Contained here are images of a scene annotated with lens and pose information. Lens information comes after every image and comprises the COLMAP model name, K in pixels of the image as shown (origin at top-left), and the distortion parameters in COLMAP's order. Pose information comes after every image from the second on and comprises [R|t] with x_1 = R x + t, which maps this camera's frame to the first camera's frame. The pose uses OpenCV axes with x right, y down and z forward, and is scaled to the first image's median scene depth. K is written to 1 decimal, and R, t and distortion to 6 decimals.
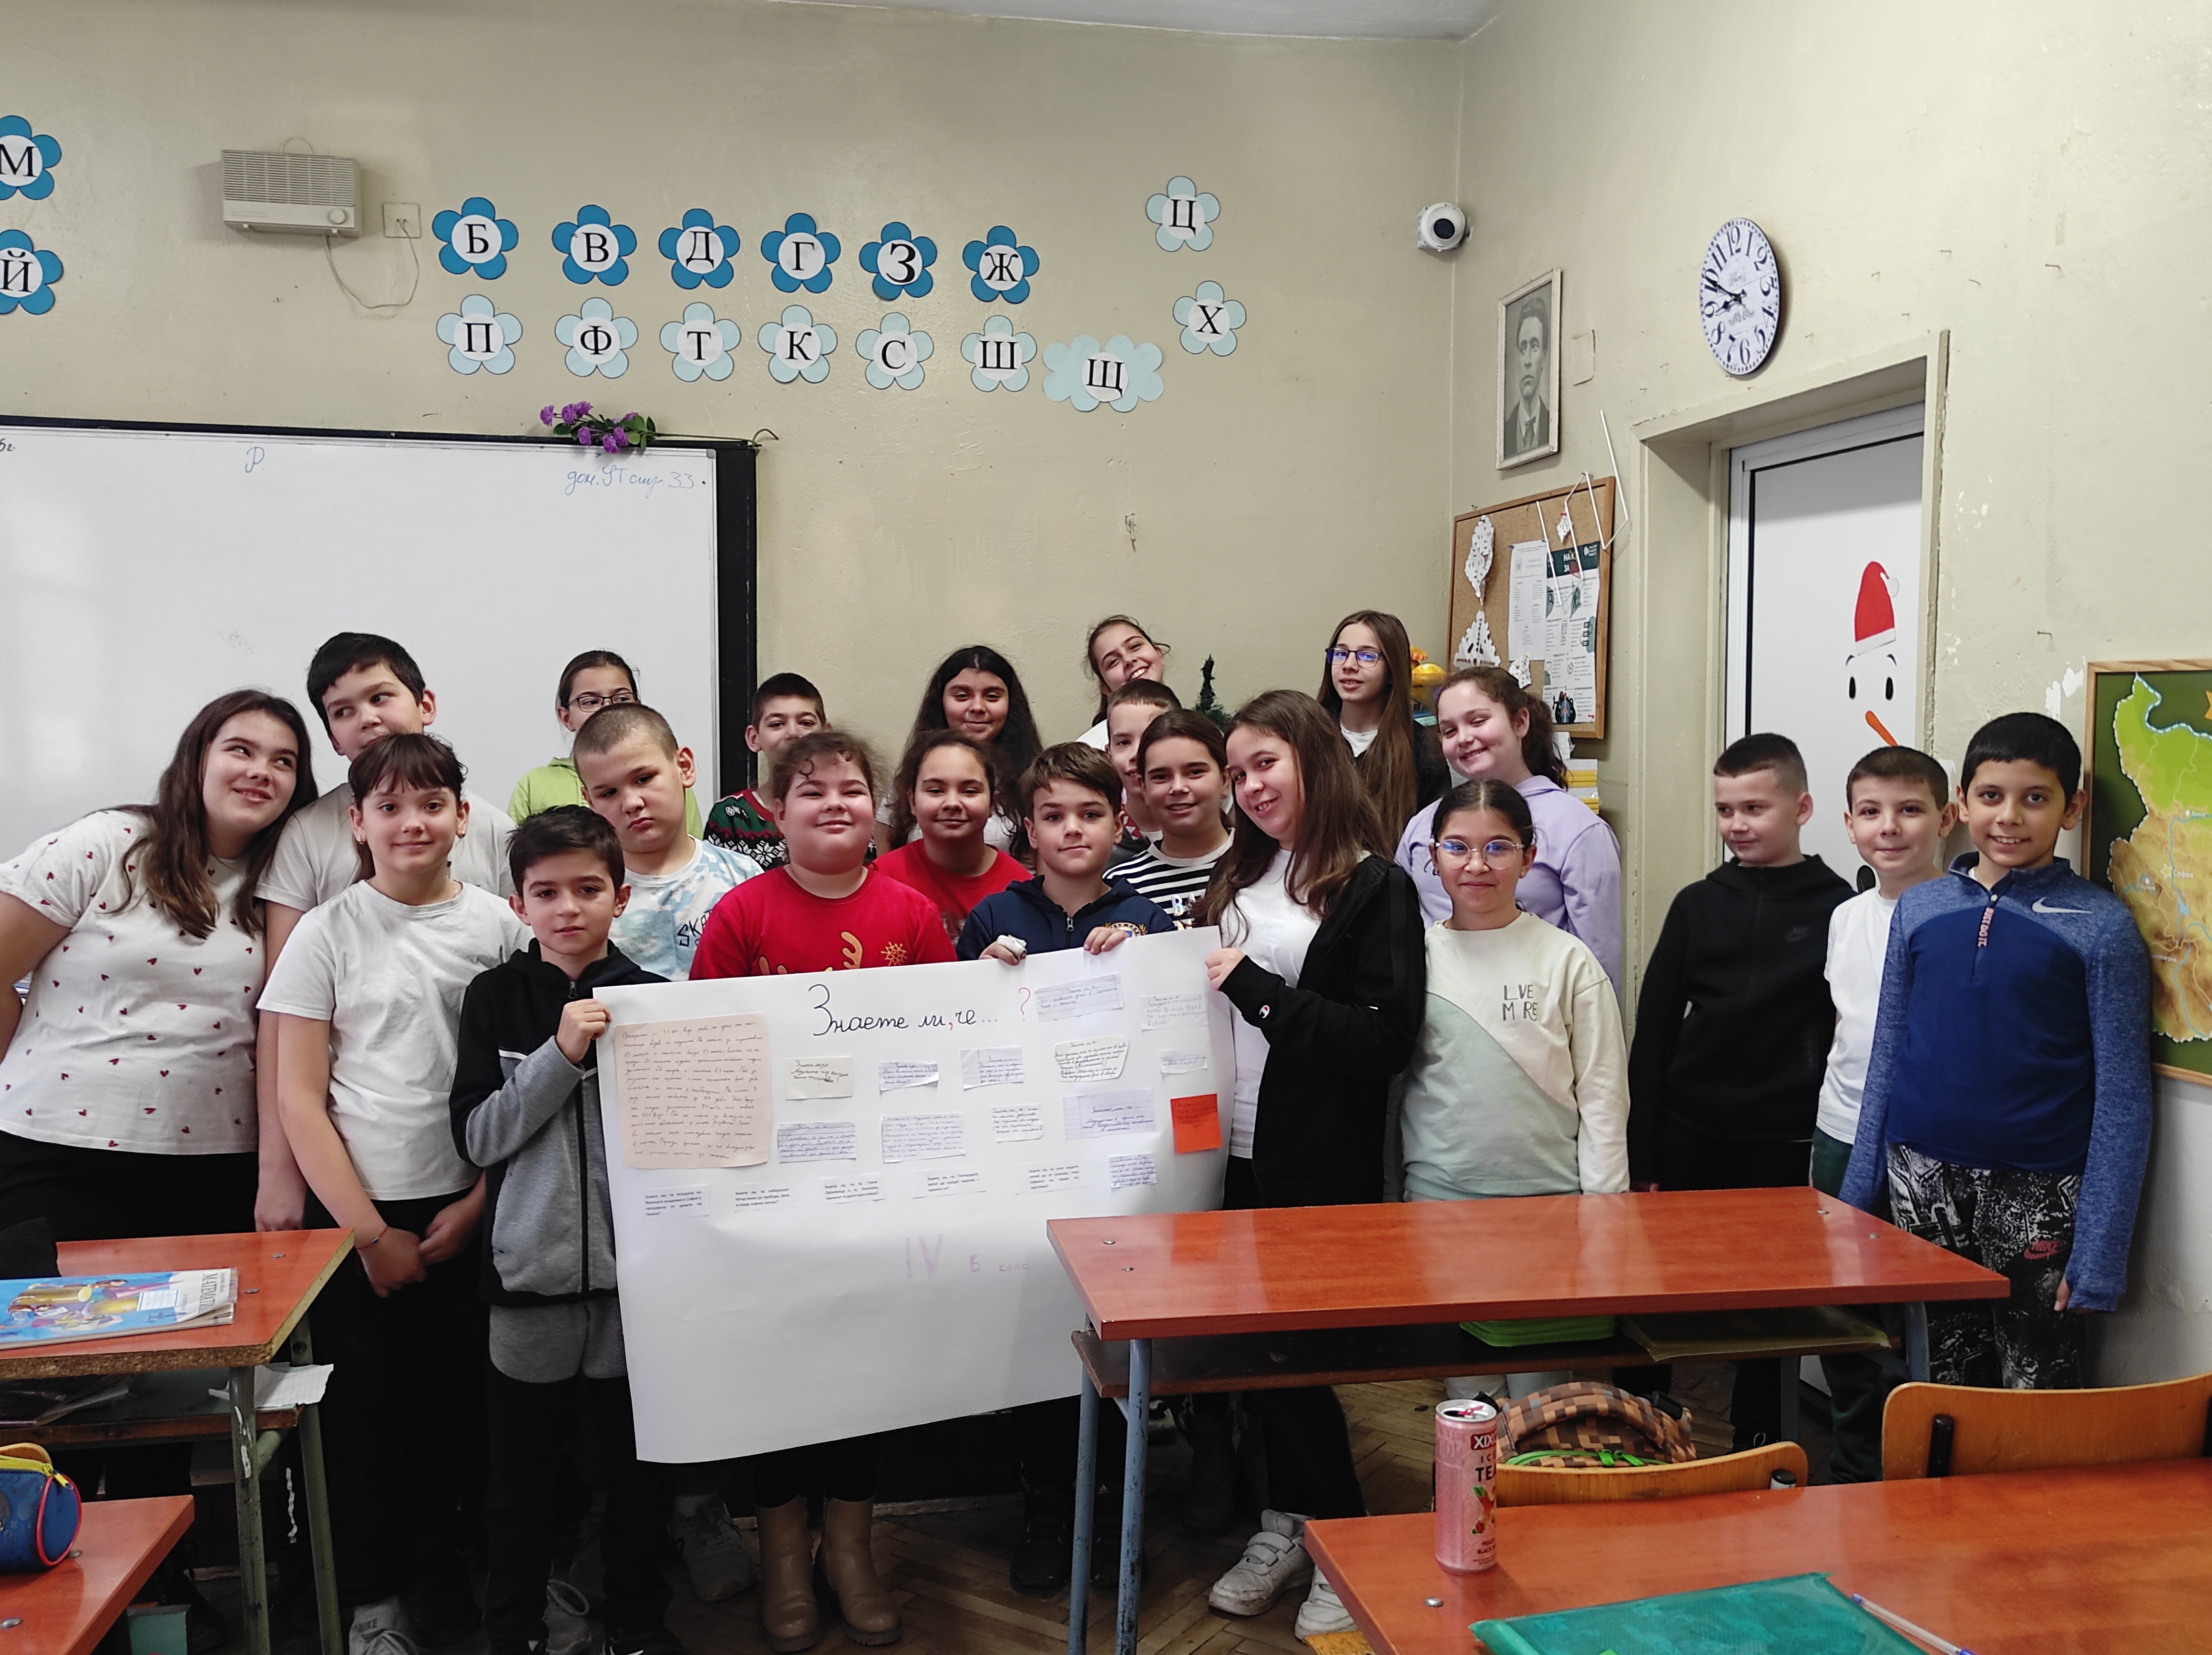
lens RADIAL K [[1806.3, 0, 1100.1], [0, 1806.3, 833.2], [0, 0, 1]] dist [0.009068, -0.017925]
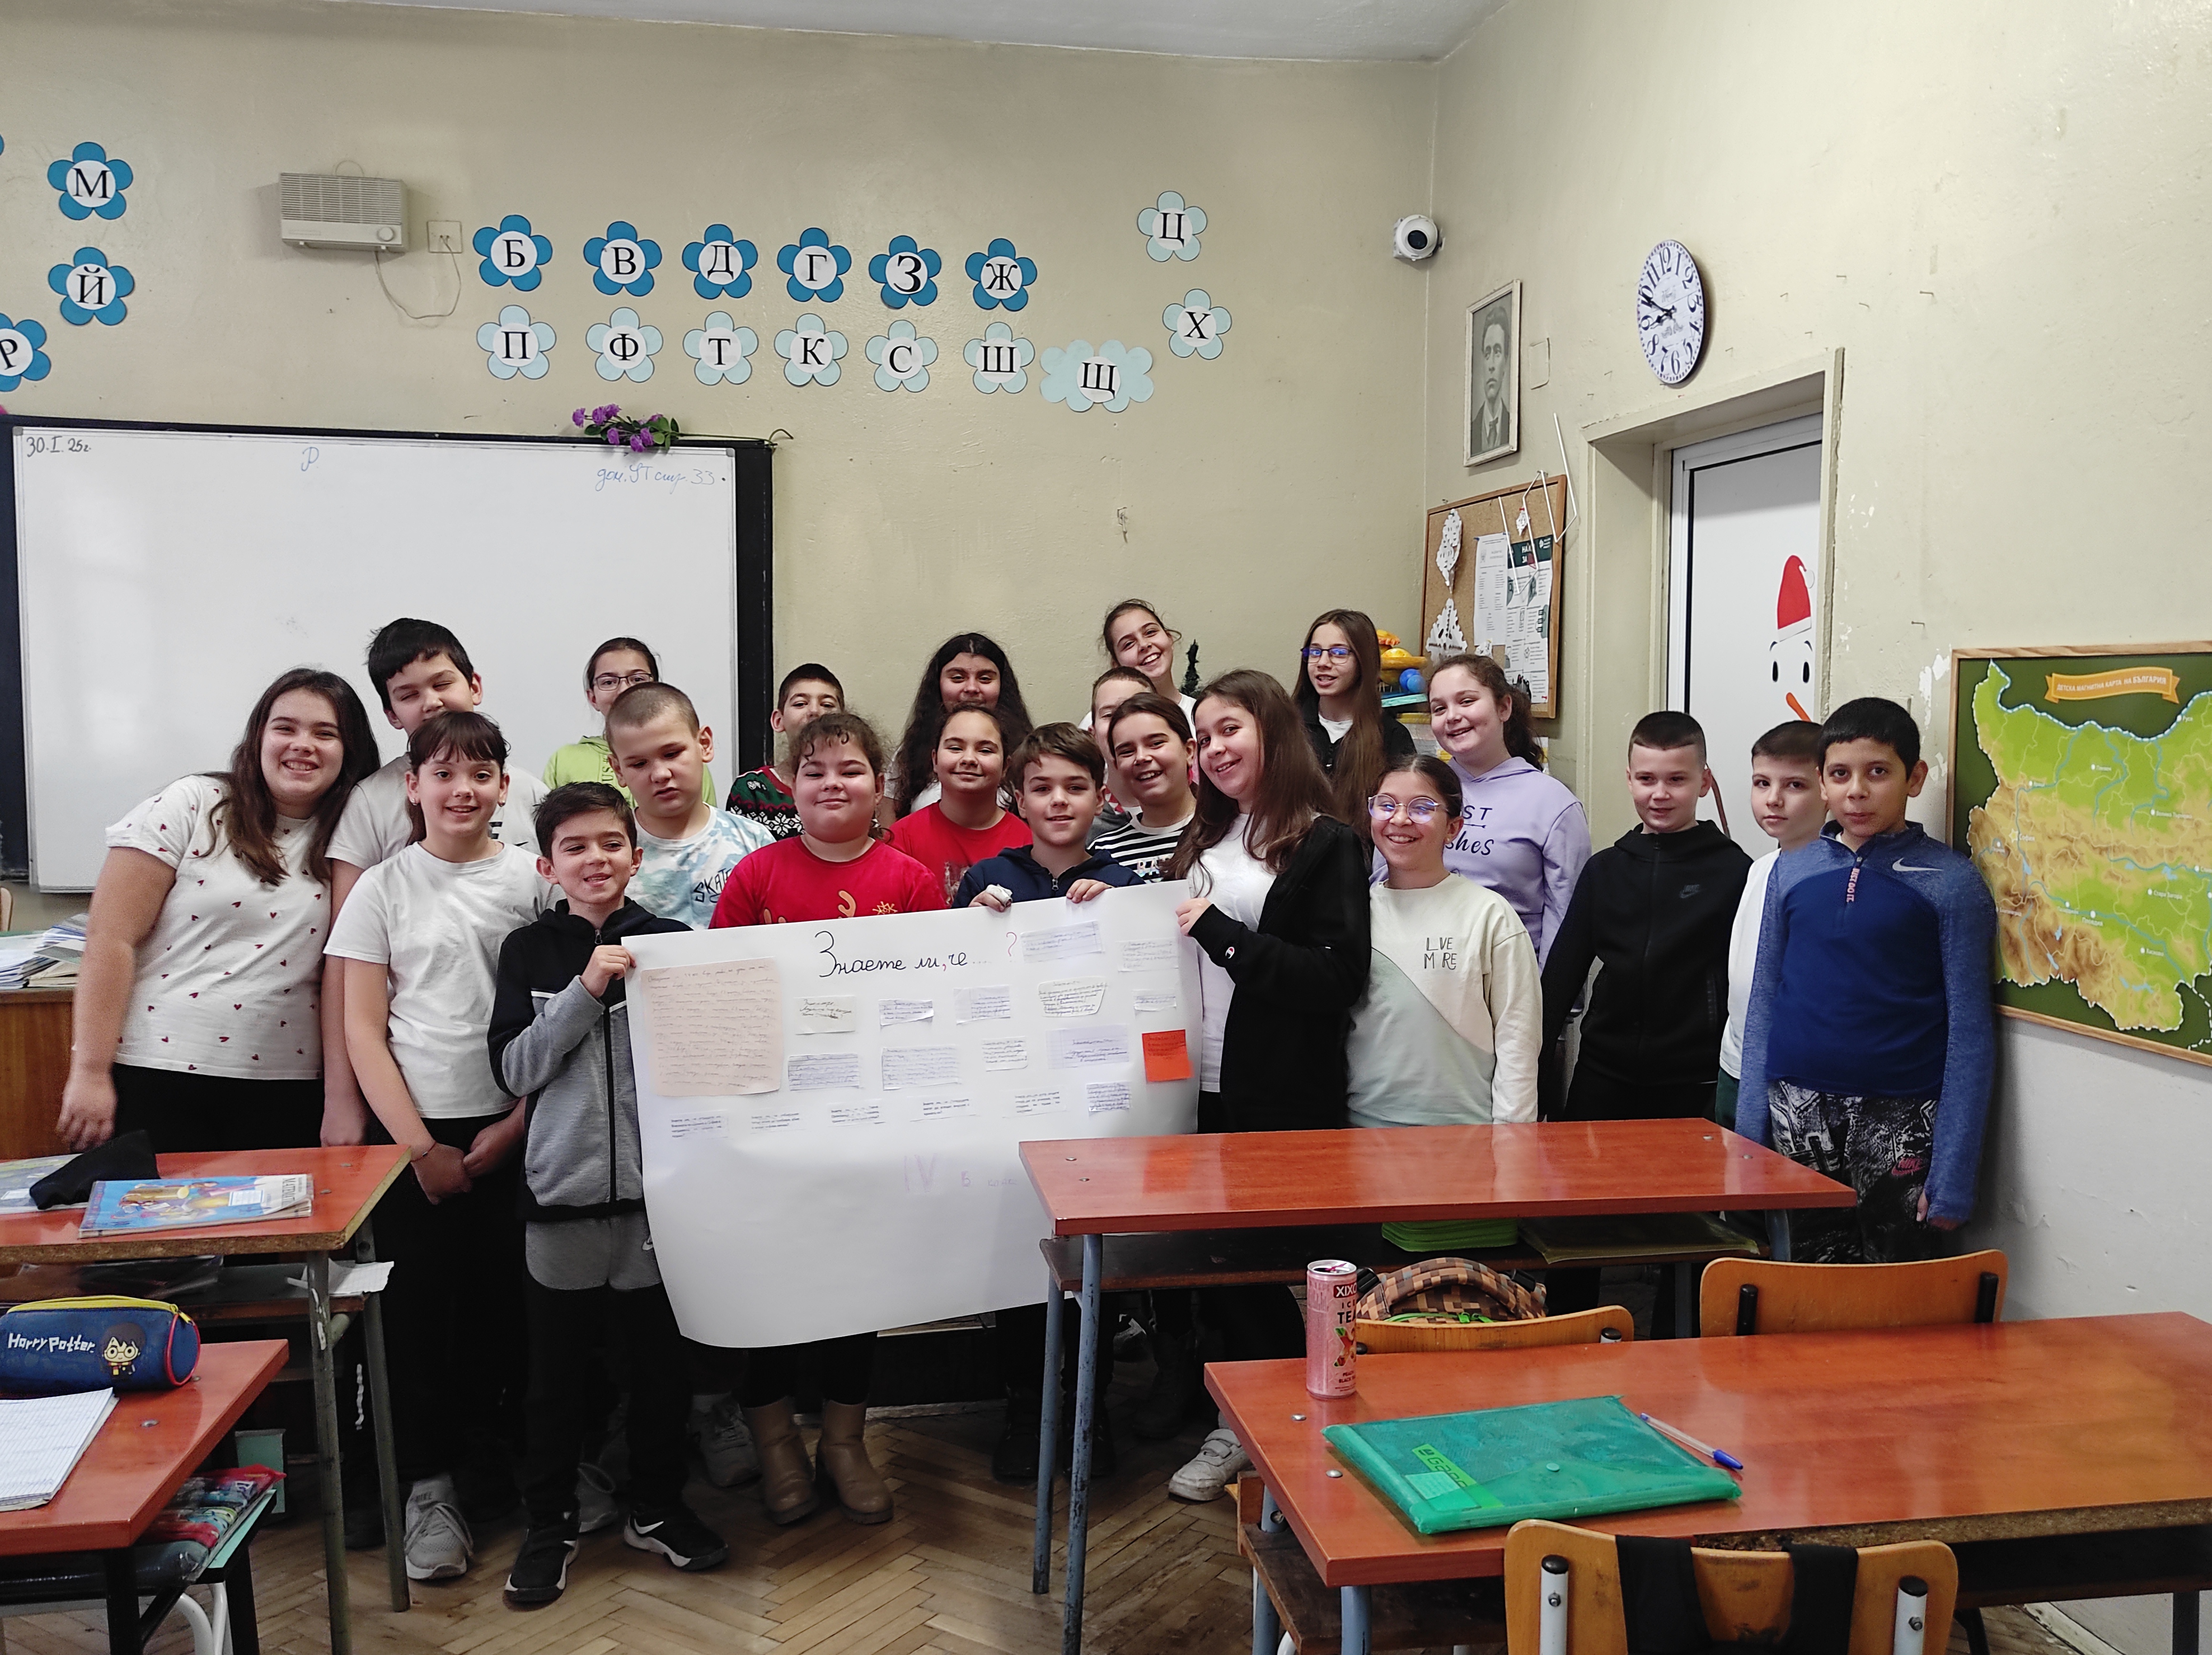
lens RADIAL K [[1809.4, 0, 1106.0], [0, 1809.4, 827.5], [0, 0, 1]] dist [-0.003256, -0.002200]
pose [[0.999913, 0.002205, -0.012970, 0.029094], [-0.002116, 0.999974, 0.006824, 0.007002], [0.012985, -0.006796, 0.999893, -0.095846]]
